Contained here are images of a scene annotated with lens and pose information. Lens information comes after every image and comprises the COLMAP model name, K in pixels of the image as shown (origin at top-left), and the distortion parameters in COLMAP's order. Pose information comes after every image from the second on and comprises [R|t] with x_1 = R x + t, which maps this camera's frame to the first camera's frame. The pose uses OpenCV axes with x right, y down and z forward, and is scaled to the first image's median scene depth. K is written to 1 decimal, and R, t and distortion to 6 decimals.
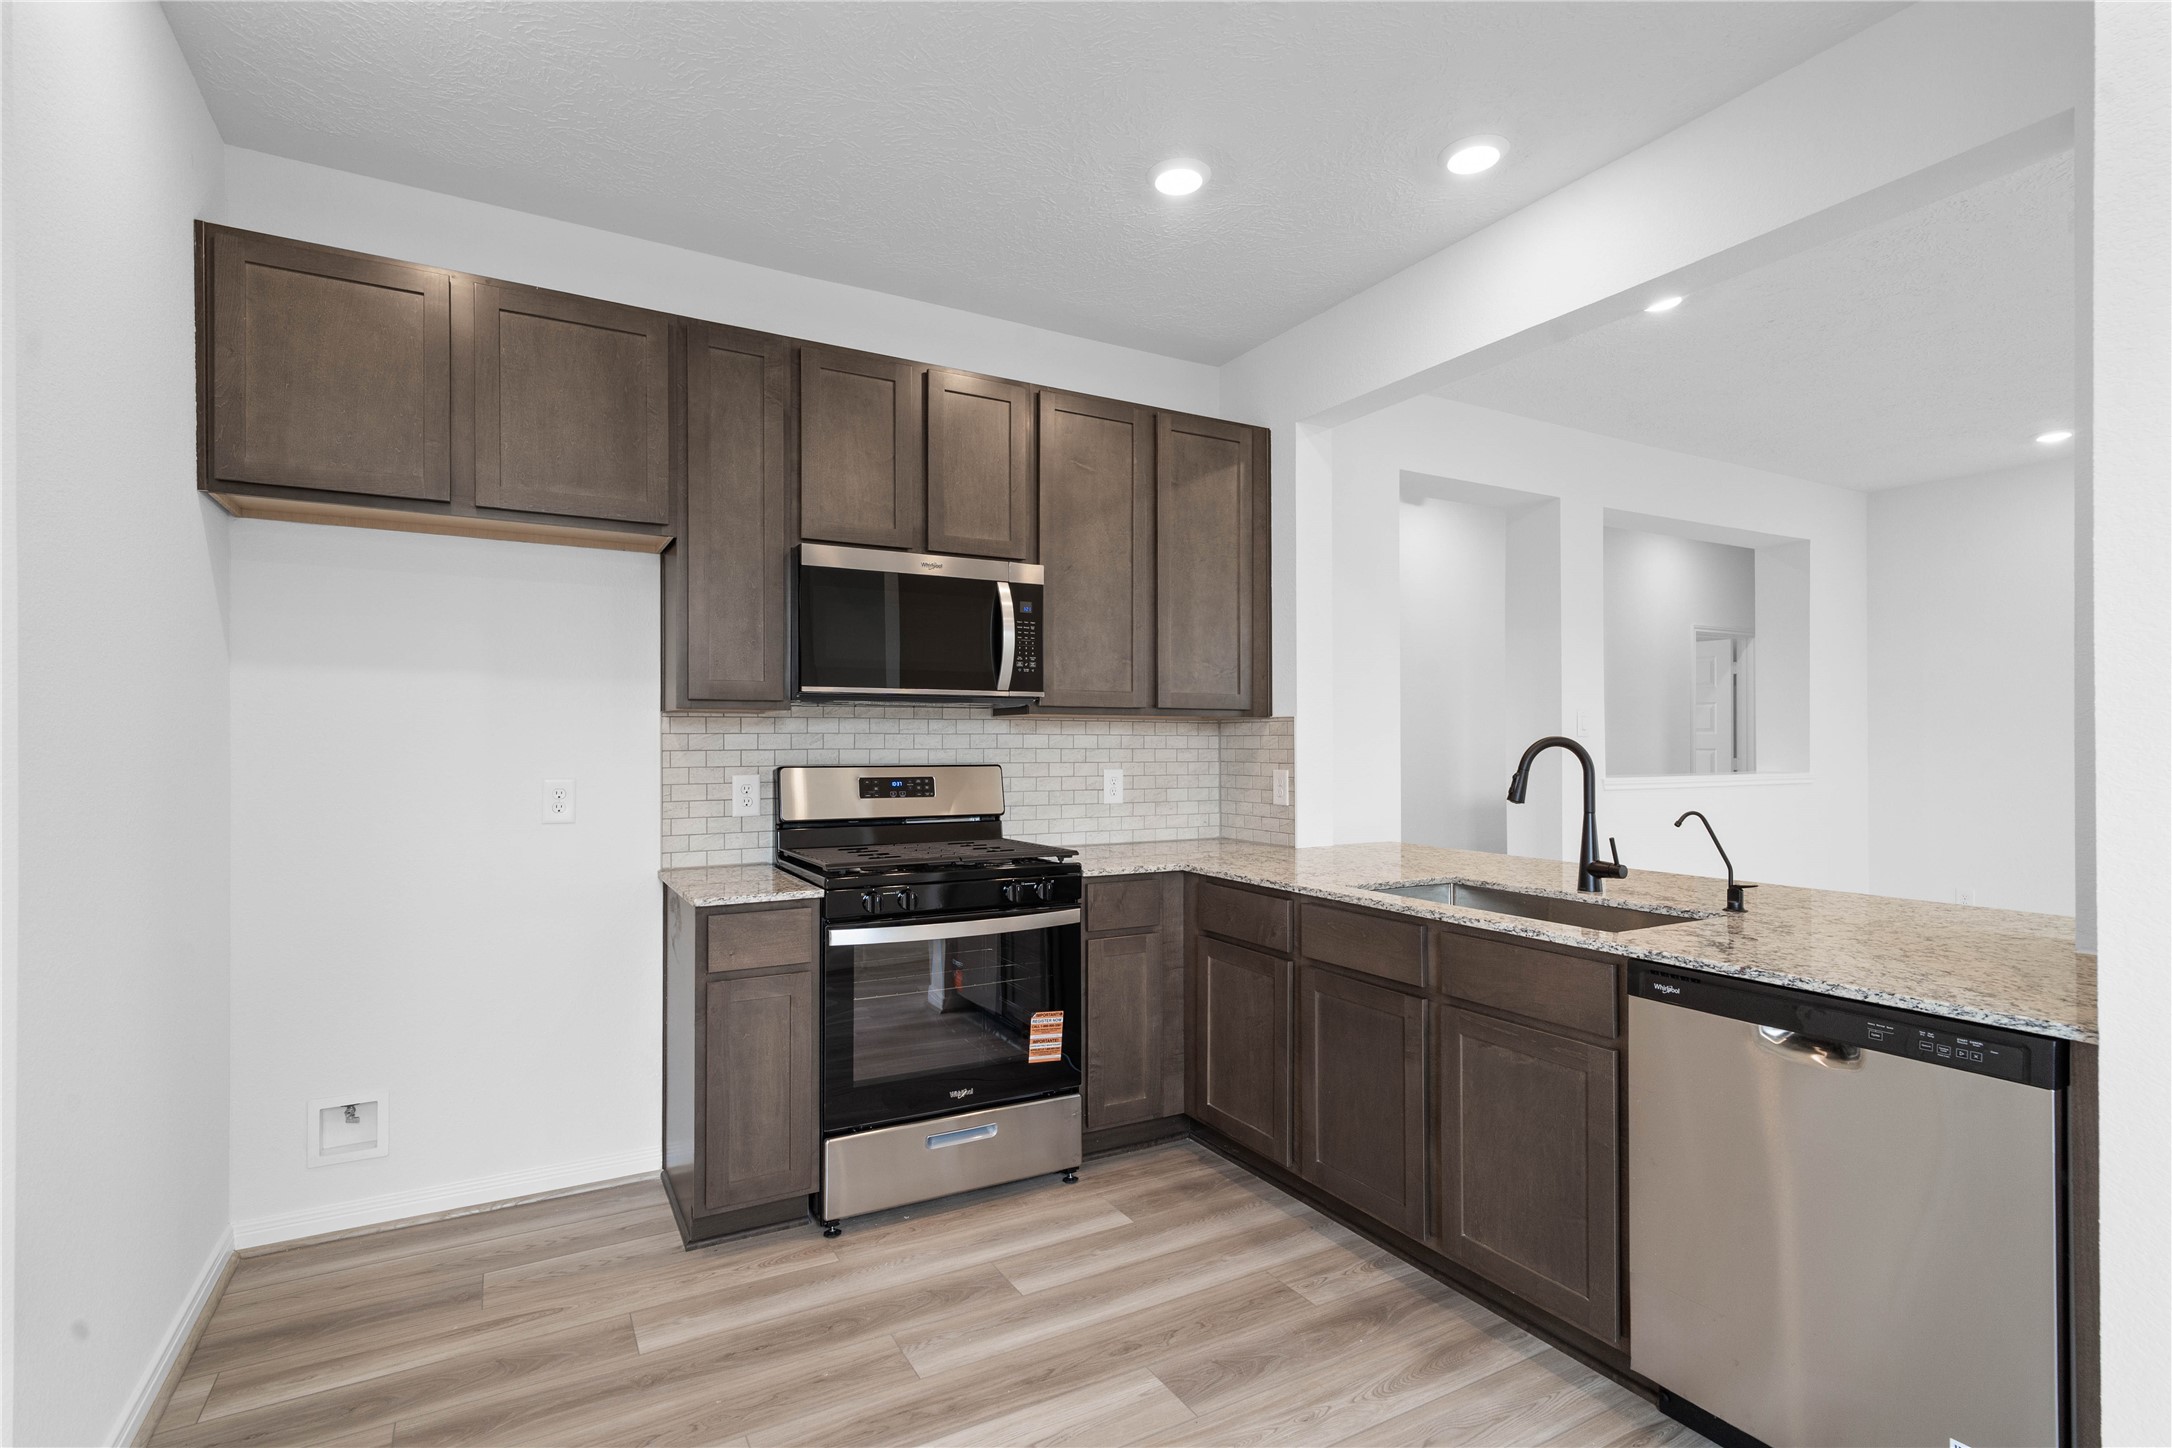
lens RADIAL K [[1021.9, 0, 1067.9], [0, 1021.9, 733.1], [0, 0, 1]] dist [0.015500, -0.005284]
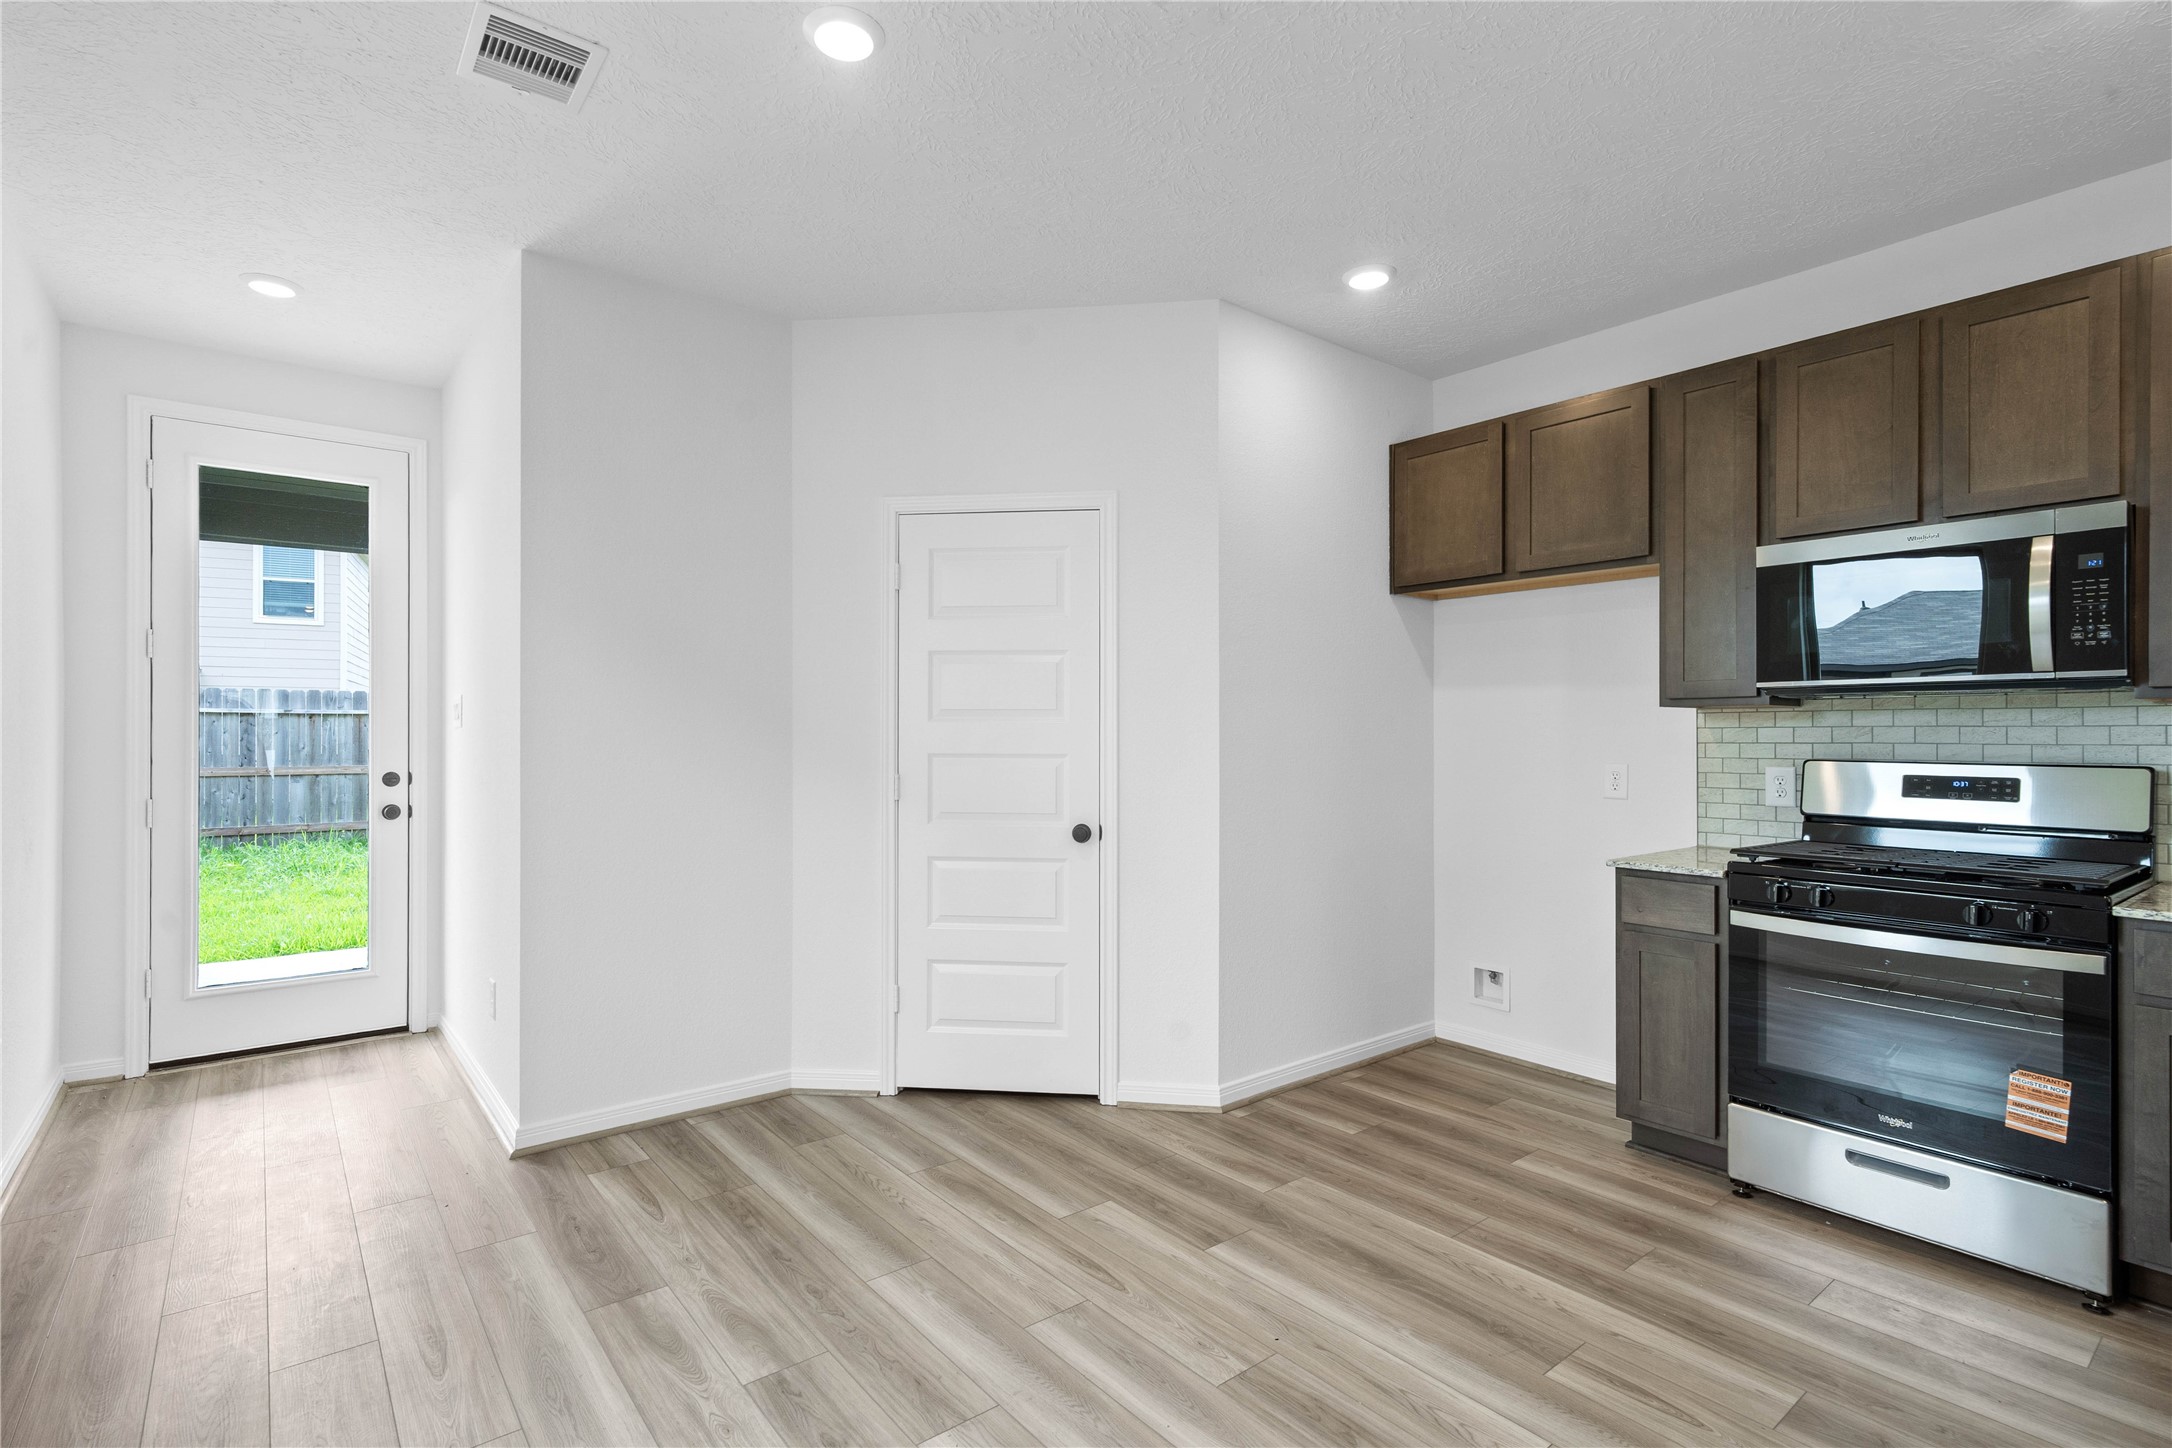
lens RADIAL K [[1021.9, 0, 1085.7], [0, 1021.9, 725.2], [0, 0, 1]] dist [0.015500, -0.005284]
pose [[0.174139, -0.008301, -0.984686, 0.671462], [0.005922, 0.999955, -0.007382, 0.002042], [0.984703, -0.004546, 0.174180, 0.132929]]
